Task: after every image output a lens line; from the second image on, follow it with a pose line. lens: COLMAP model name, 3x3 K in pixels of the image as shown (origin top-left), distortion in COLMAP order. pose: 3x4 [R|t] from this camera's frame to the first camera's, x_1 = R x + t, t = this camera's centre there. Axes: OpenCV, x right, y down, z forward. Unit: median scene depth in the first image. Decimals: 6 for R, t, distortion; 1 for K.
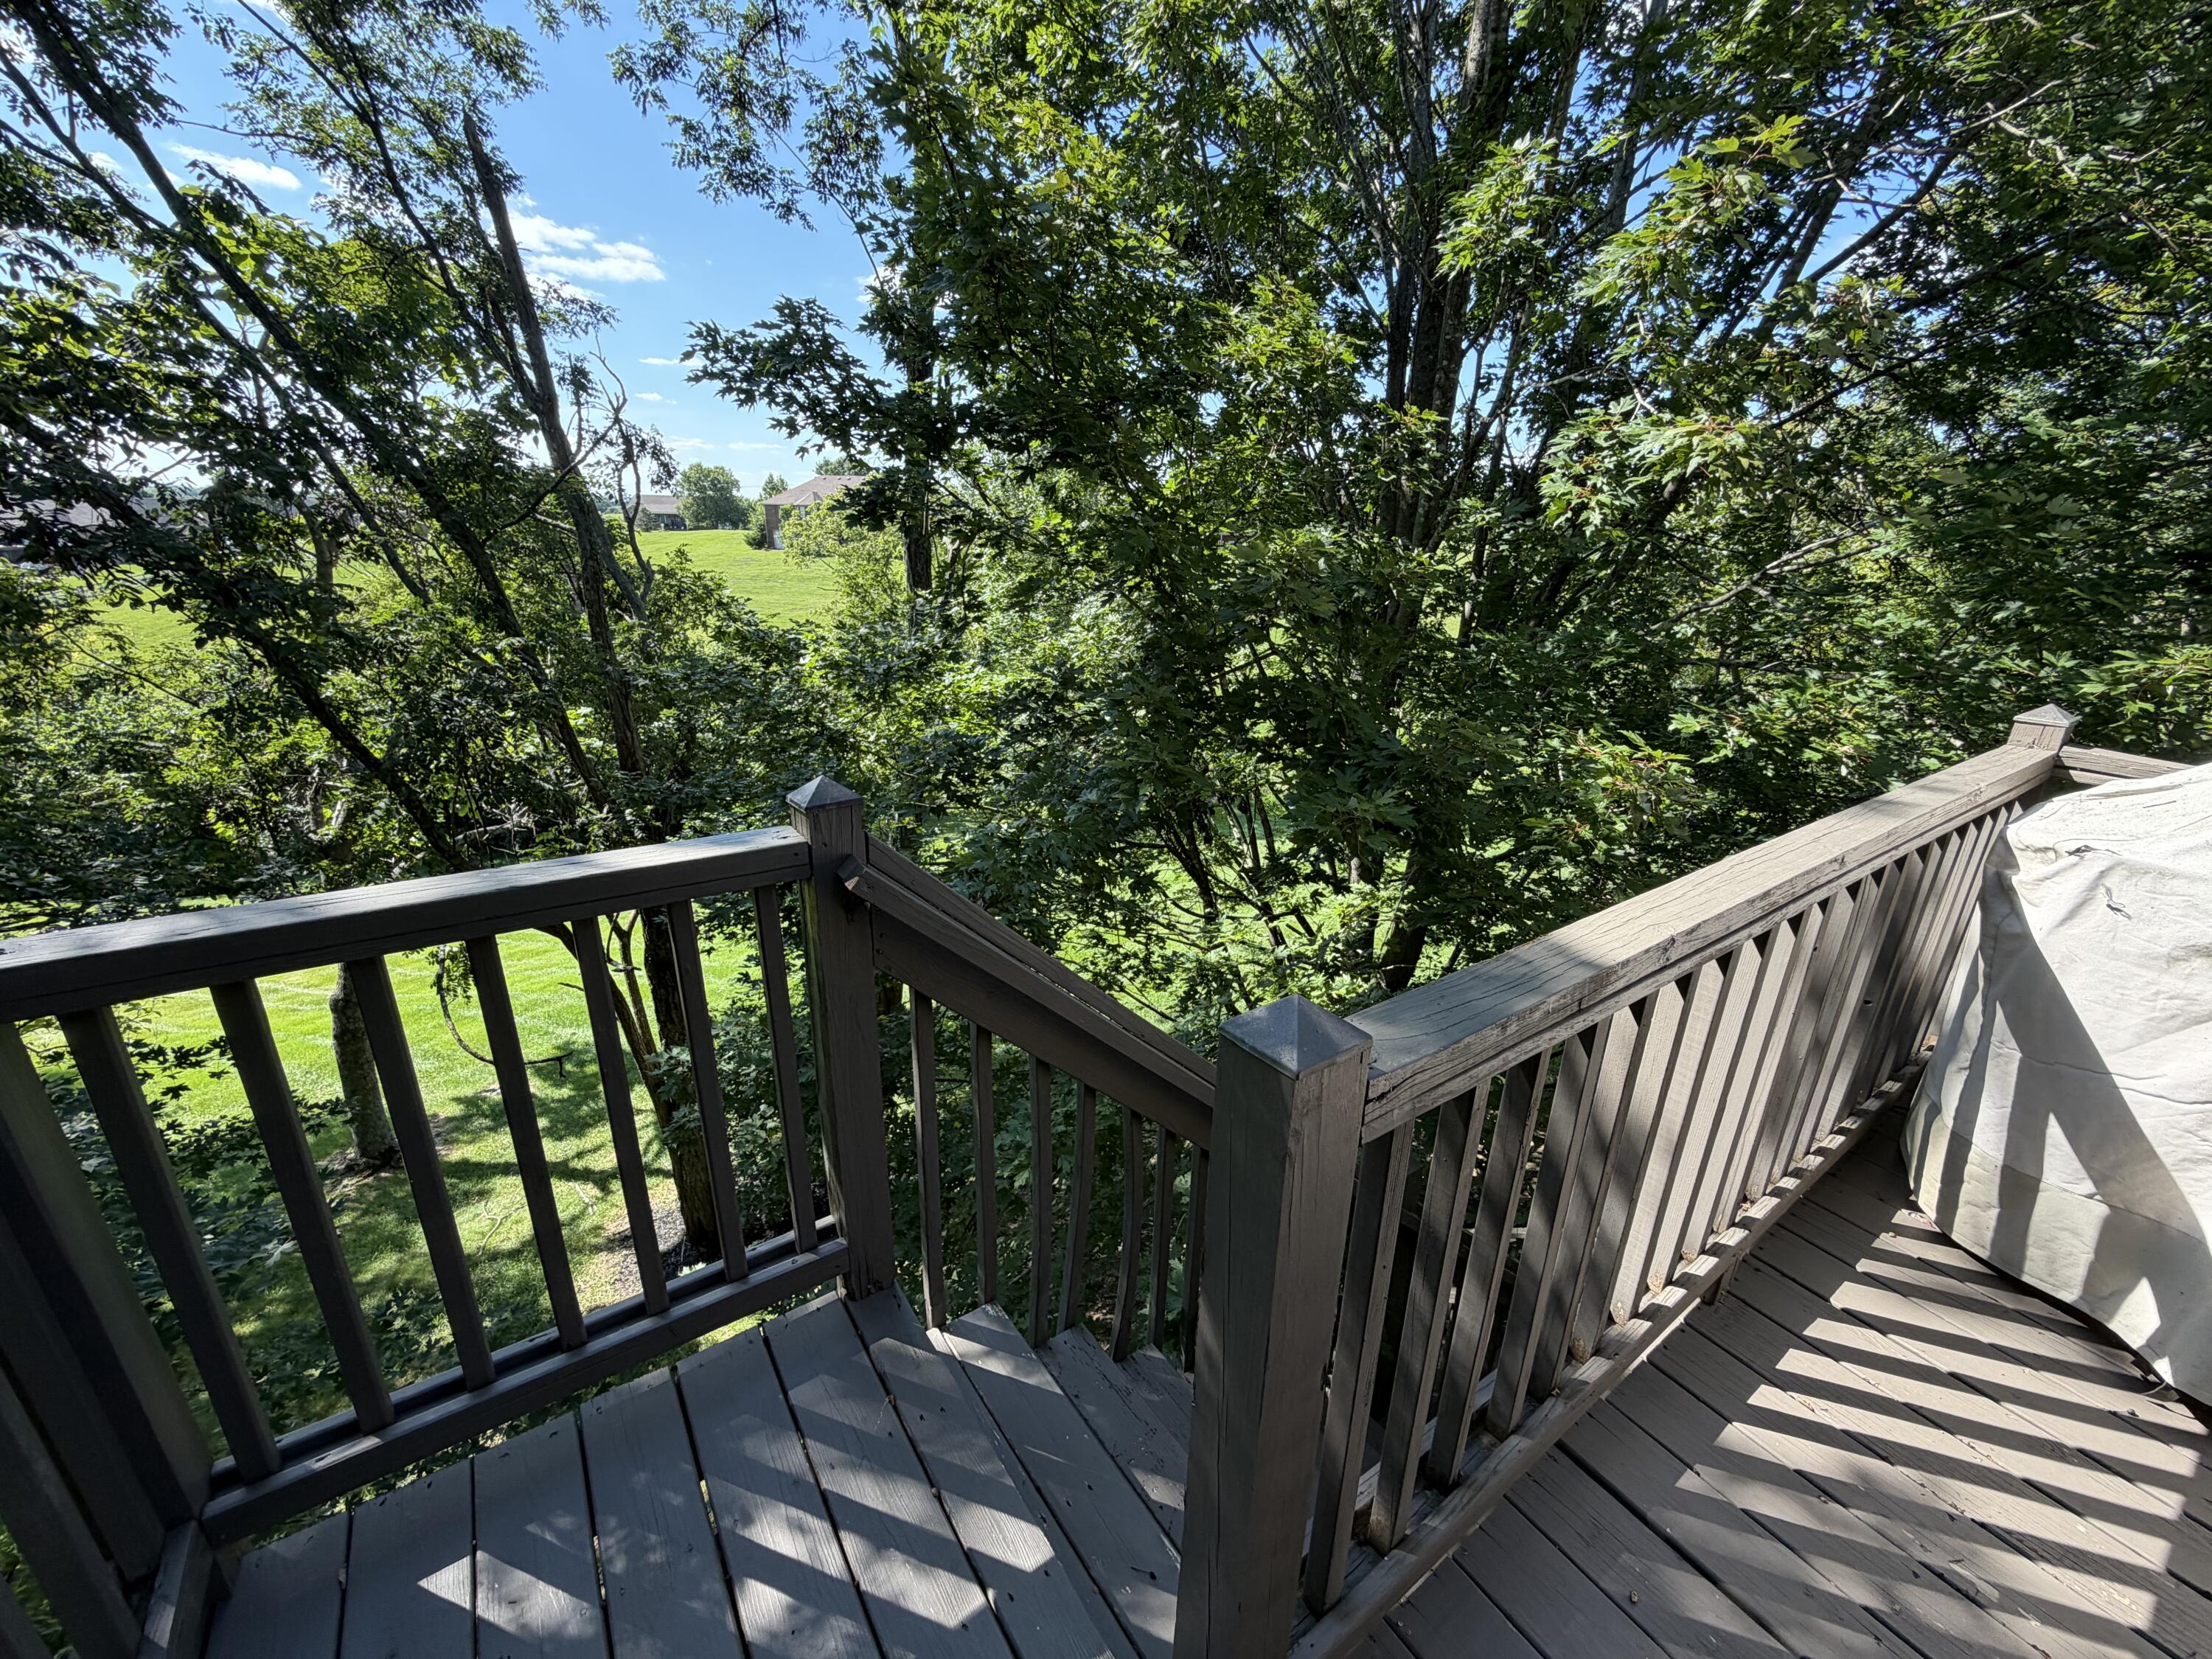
lens RADIAL K [[884.7, 0, 1100.3], [0, 884.7, 832.0], [0, 0, 1]] dist [0.007133, -0.000360]
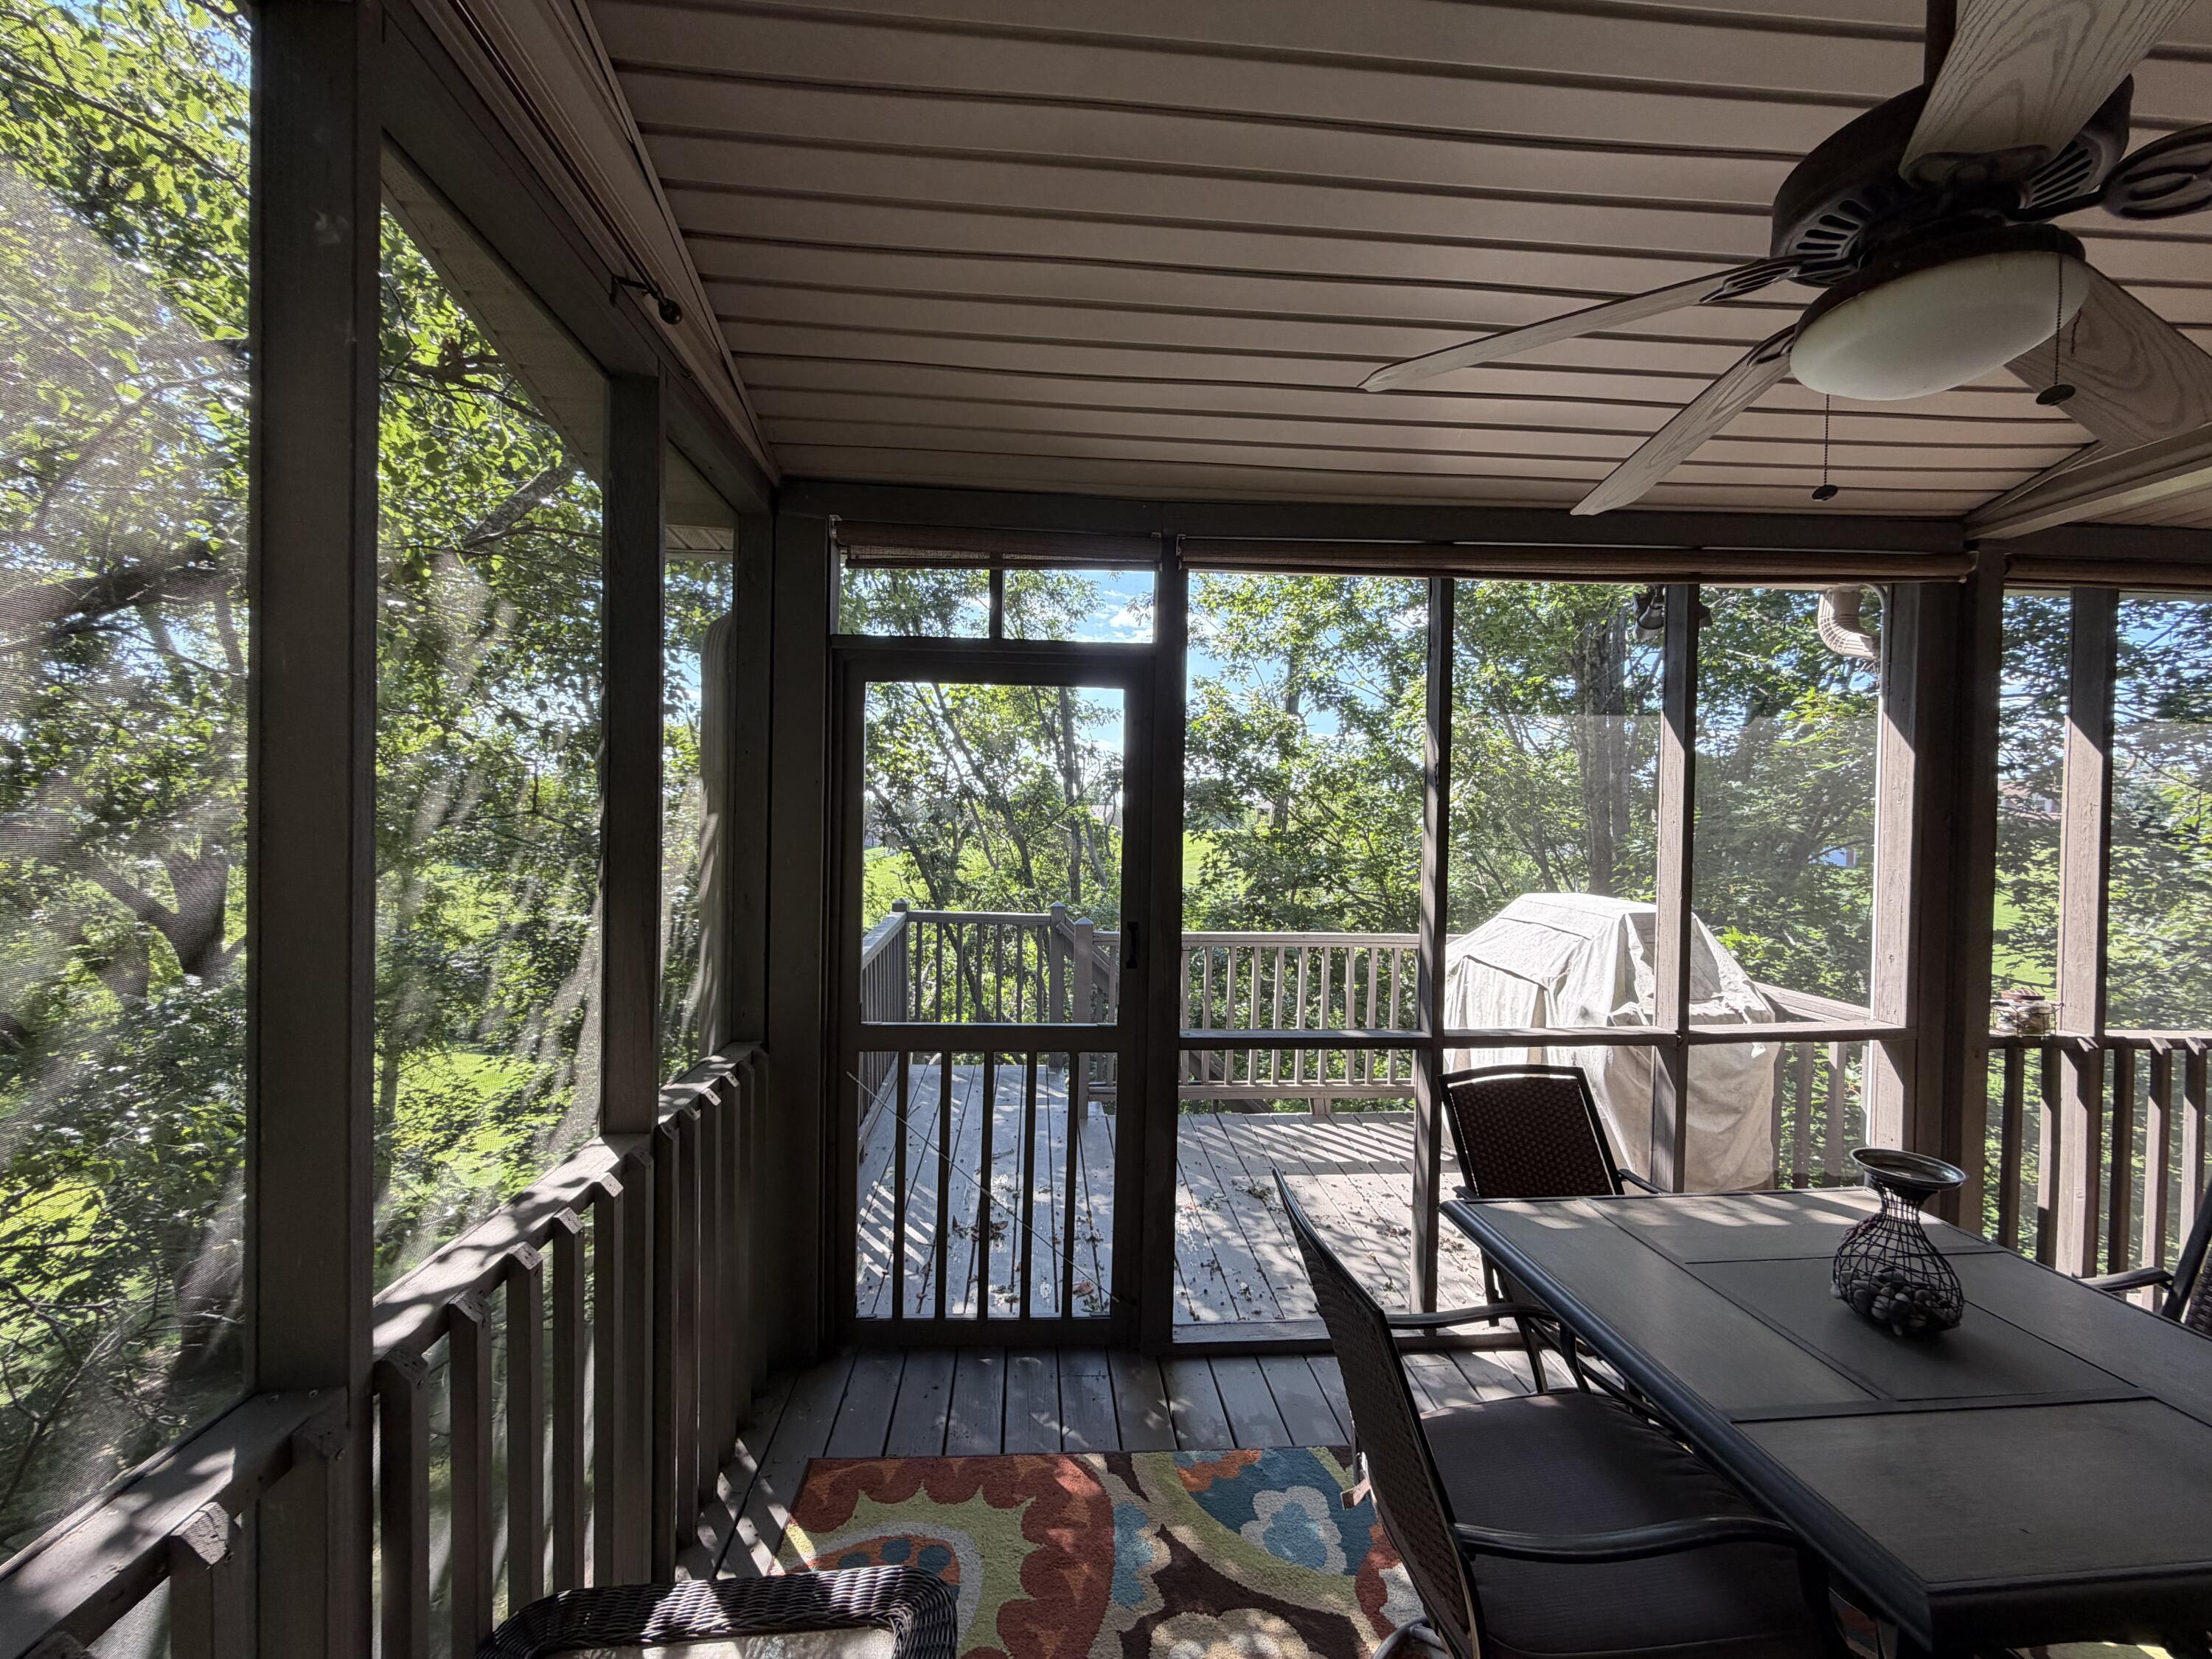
lens RADIAL K [[884.7, 0, 1099.0], [0, 884.7, 821.0], [0, 0, 1]] dist [0.007133, -0.000360]
pose [[0.863800, -0.003262, -0.503824, 0.452651], [-0.163239, 0.944228, -0.285985, 0.172225], [0.476657, 0.329278, 0.815091, -0.553491]]
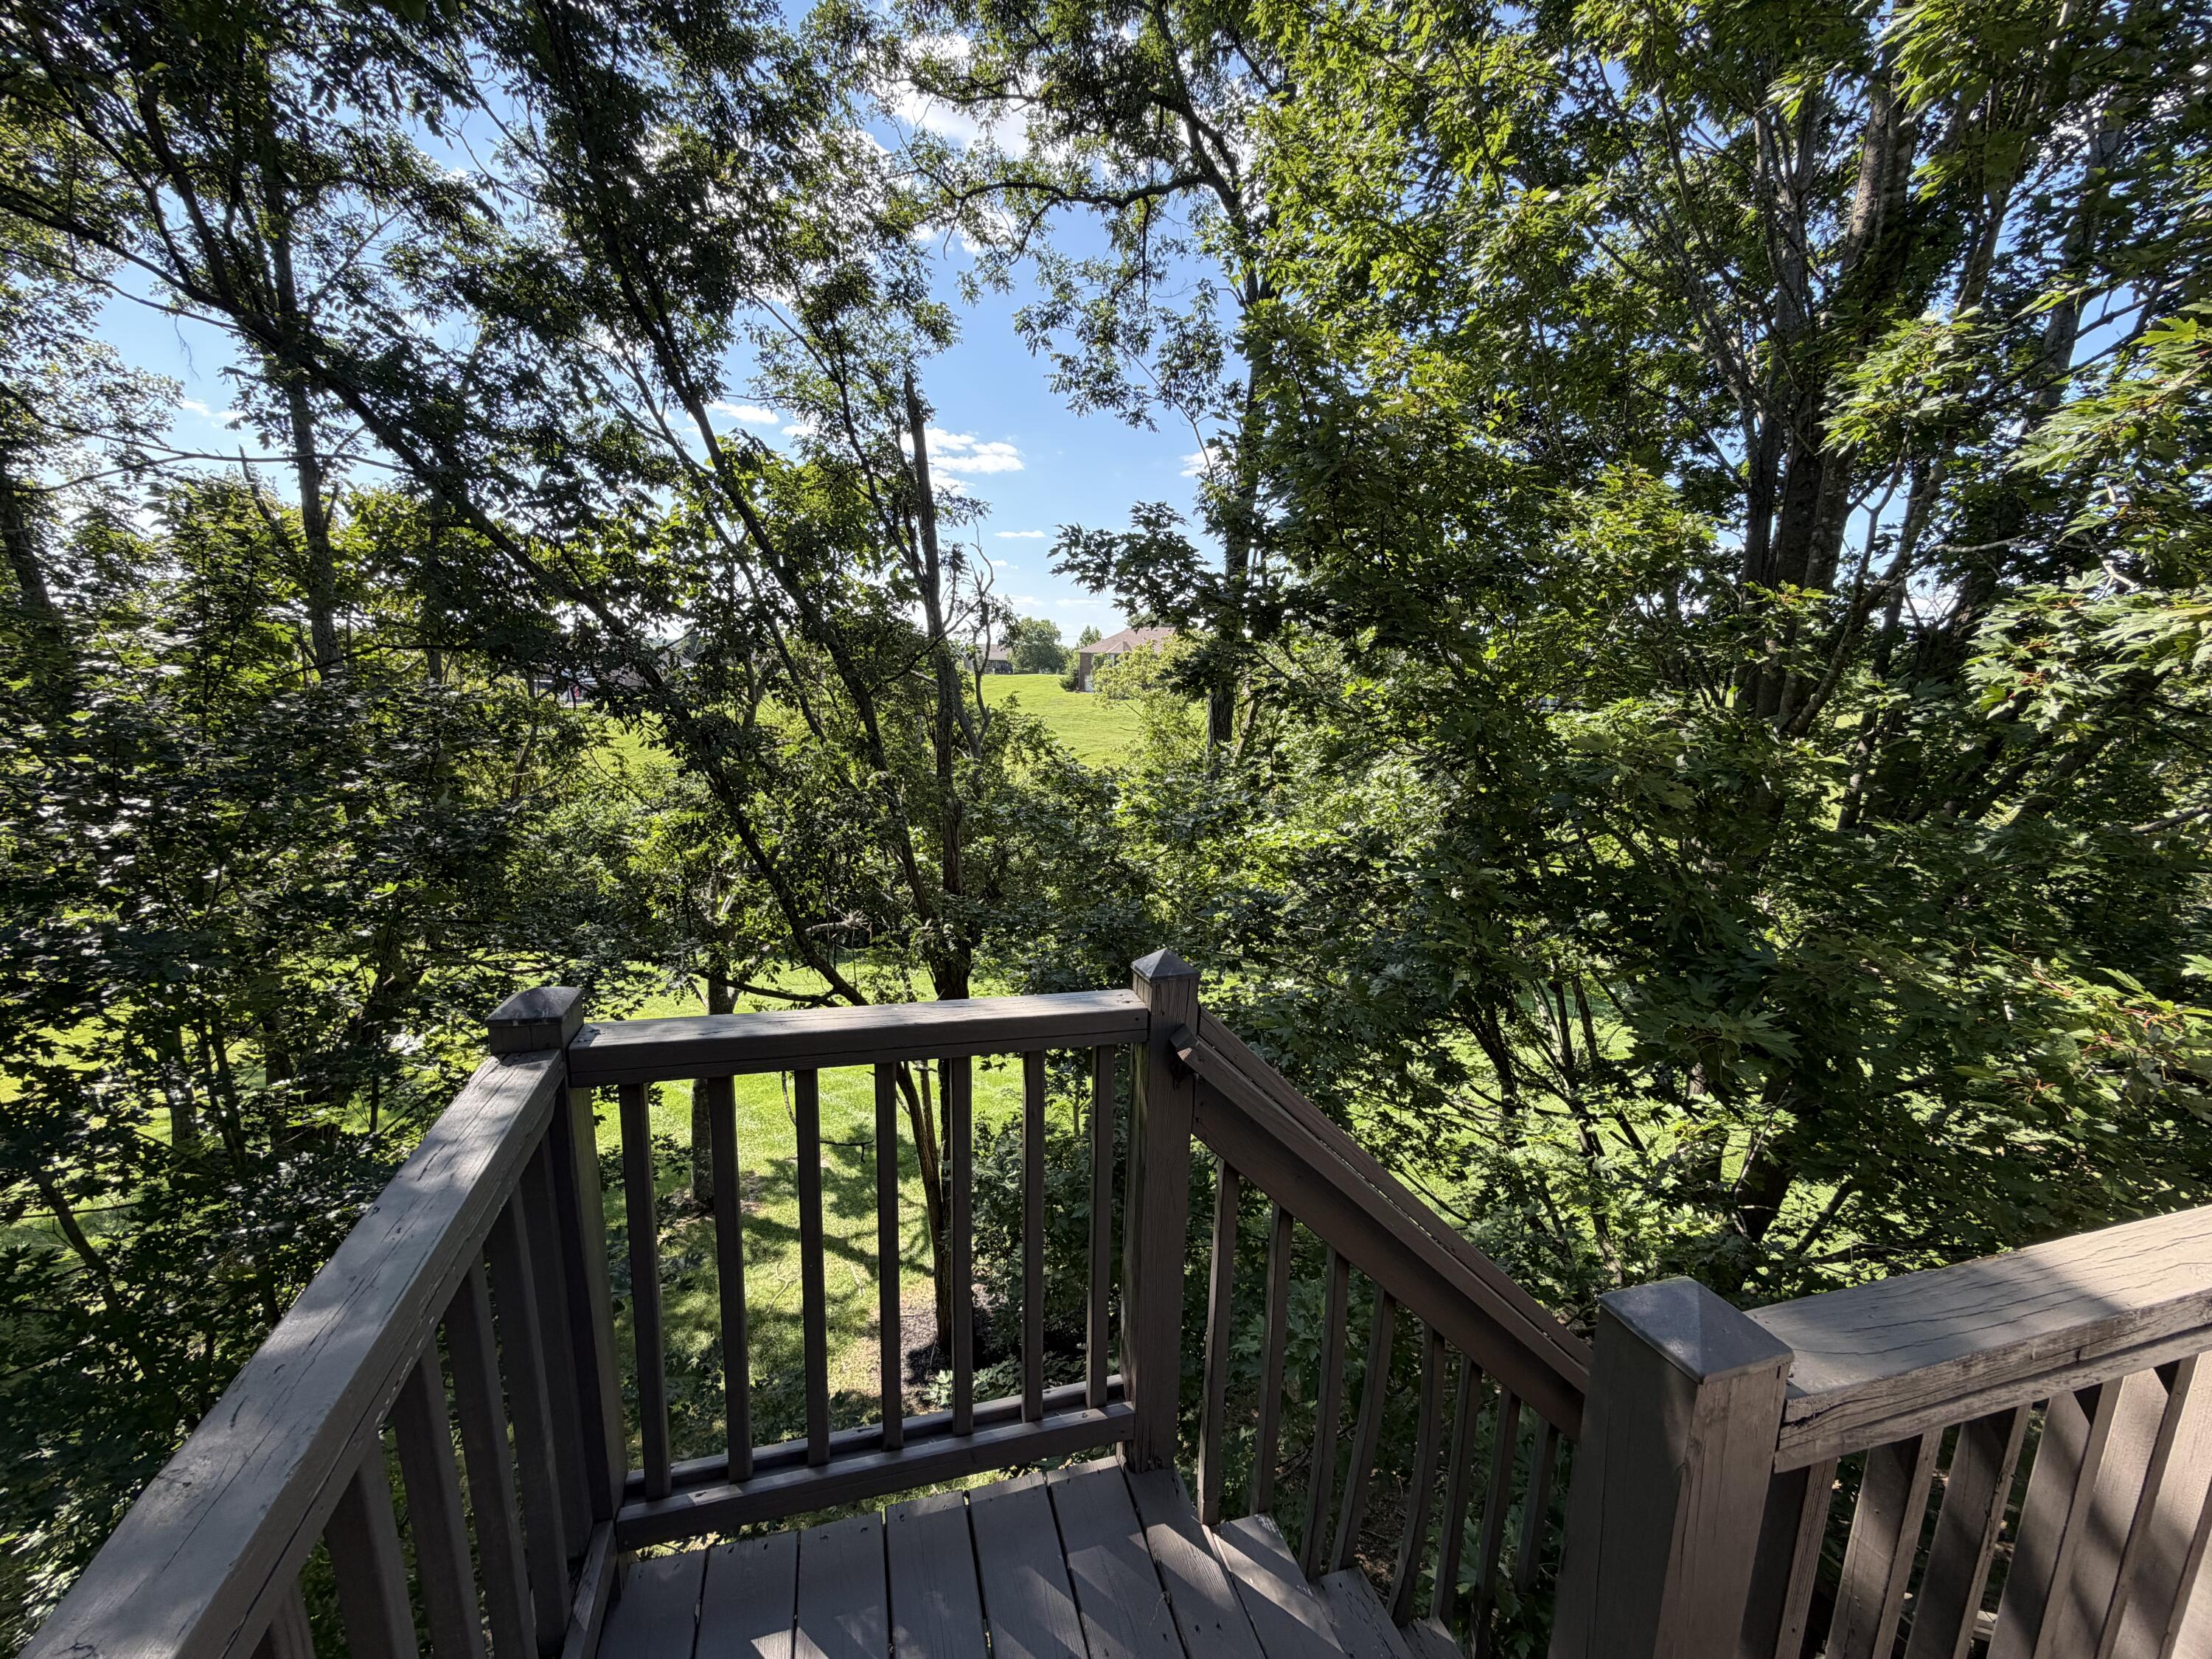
lens RADIAL K [[884.7, 0, 1102.5], [0, 884.7, 831.3], [0, 0, 1]] dist [0.007133, -0.000360]
pose [[0.950277, 0.063438, -0.304875, -0.014557], [-0.109642, 0.984499, -0.136894, -0.011034], [0.291465, 0.163515, 0.942503, -0.018809]]
